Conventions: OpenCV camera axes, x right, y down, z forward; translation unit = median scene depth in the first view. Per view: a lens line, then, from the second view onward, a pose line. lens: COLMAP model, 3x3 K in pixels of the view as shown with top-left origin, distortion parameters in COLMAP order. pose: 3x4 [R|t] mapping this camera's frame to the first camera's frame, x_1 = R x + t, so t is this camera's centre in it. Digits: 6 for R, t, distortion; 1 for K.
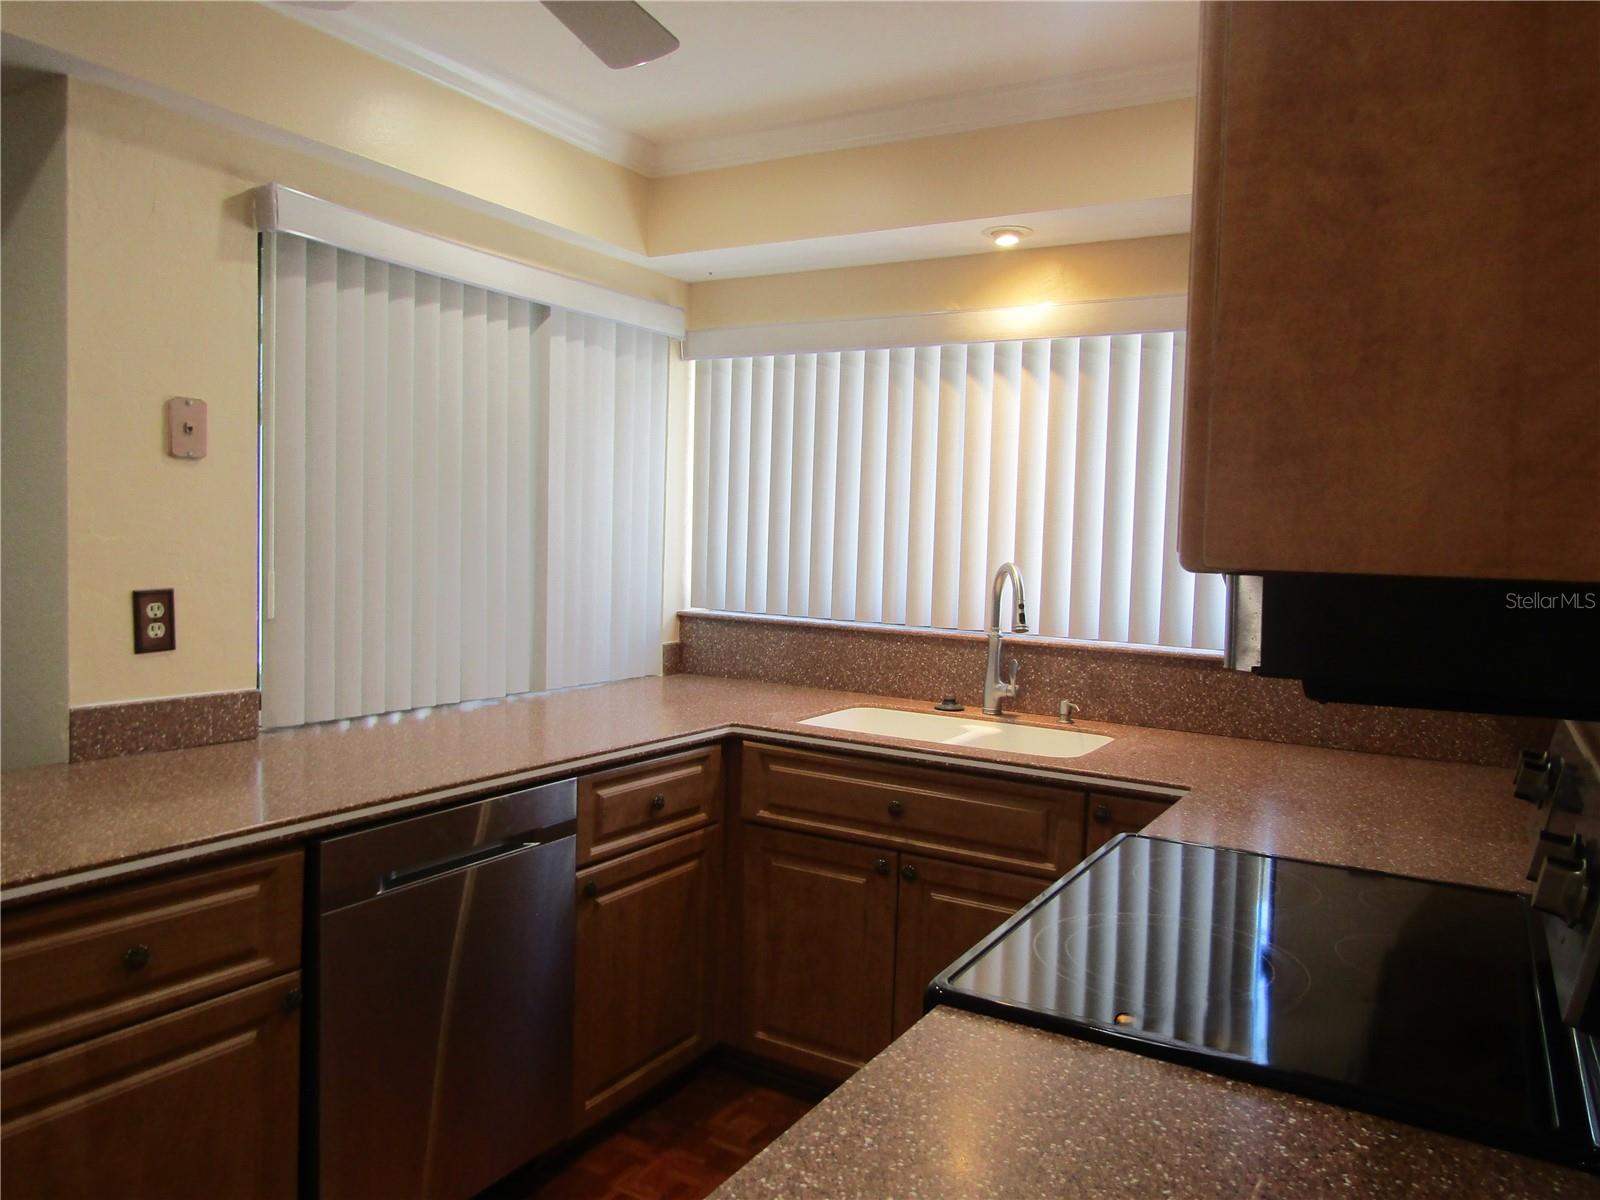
lens RADIAL K [[1144.3, 0, 799.1], [0, 1144.3, 601.4], [0, 0, 1]] dist [0.009440, -0.001173]
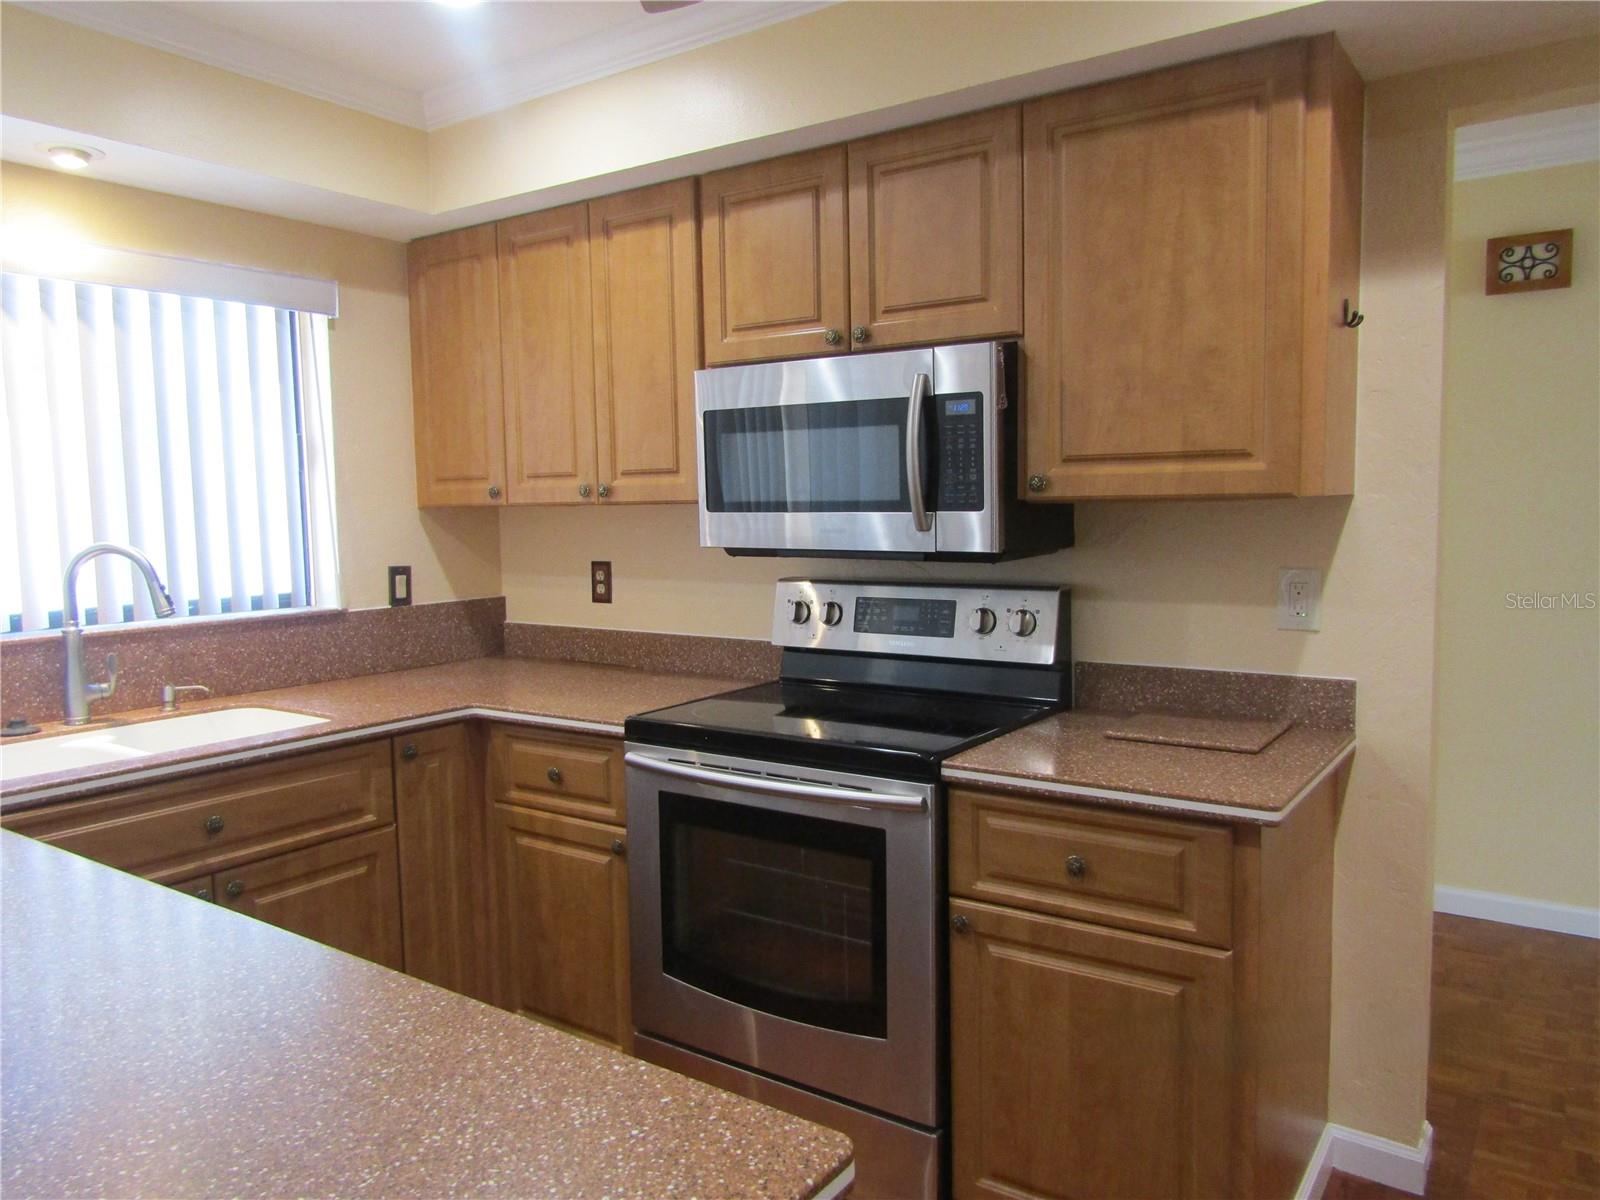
lens RADIAL K [[1144.3, 0, 801.1], [0, 1144.3, 597.2], [0, 0, 1]] dist [0.009440, -0.001173]
pose [[0.078894, -0.115857, 0.990128, -0.655979], [0.082662, 0.990563, 0.109322, -0.045235], [-0.993450, 0.073221, 0.087726, 0.418178]]
